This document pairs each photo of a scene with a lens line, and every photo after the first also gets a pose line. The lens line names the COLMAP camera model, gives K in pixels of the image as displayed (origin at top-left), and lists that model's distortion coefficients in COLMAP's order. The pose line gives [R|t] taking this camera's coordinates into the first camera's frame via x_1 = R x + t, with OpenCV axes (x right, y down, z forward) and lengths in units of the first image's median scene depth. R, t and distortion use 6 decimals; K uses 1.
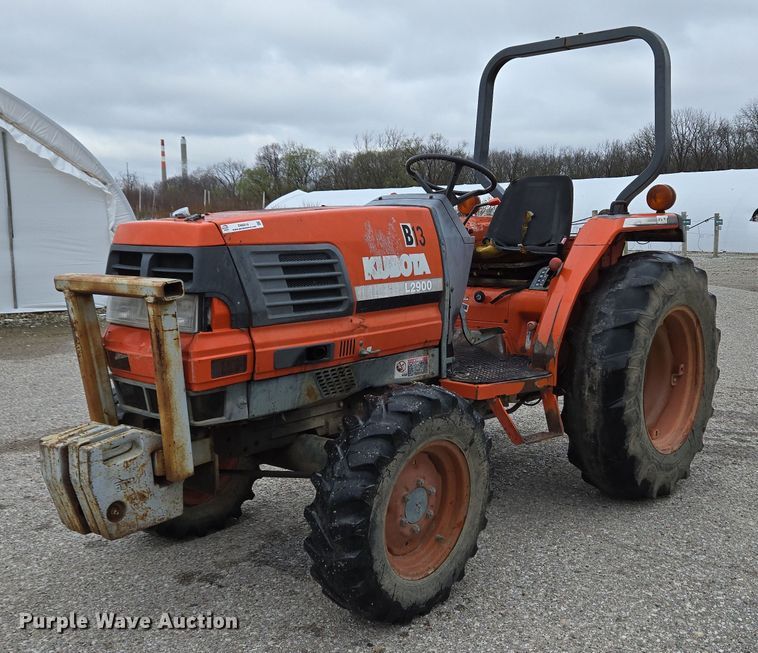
lens RADIAL K [[868.9, 0, 347.6], [0, 868.9, 381.9], [0, 0, 1]] dist [0.079610, -0.003565]
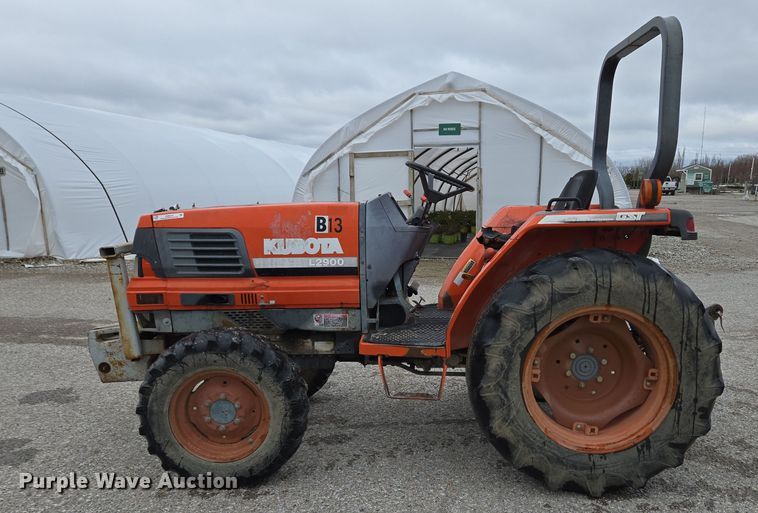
lens RADIAL K [[614.7, 0, 407.9], [0, 614.7, 291.8], [0, 0, 1]] dist [0.054050, -0.001466]
pose [[0.667389, 0.124047, -0.734305, 0.901732], [-0.134019, 0.989937, 0.045425, -0.127754], [0.732551, 0.068094, 0.677298, 0.458257]]
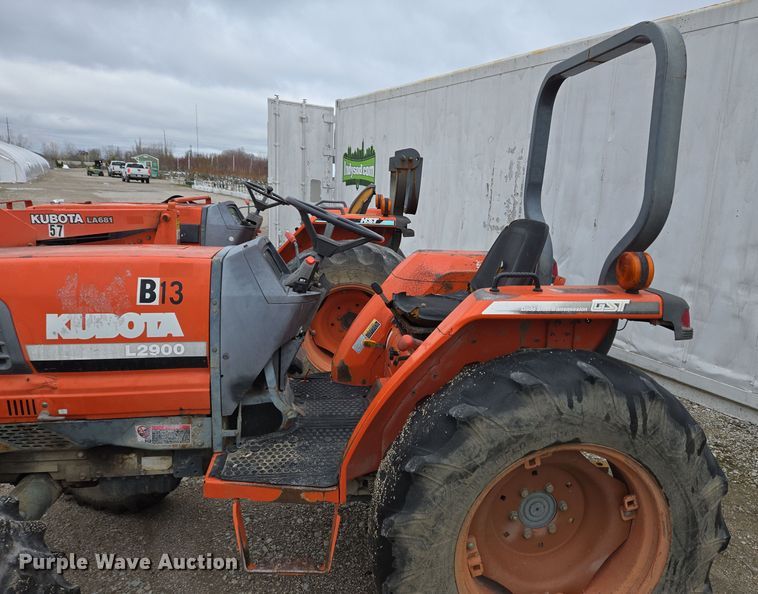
lens RADIAL K [[544.0, 0, 408.0], [0, 544.0, 285.2], [0, 0, 1]] dist [0.073566, -0.062802]
pose [[0.784813, 0.152629, -0.600644, 0.621843], [-0.162897, 0.985923, 0.037687, -0.242797], [0.597941, 0.068266, 0.798628, 0.723728]]
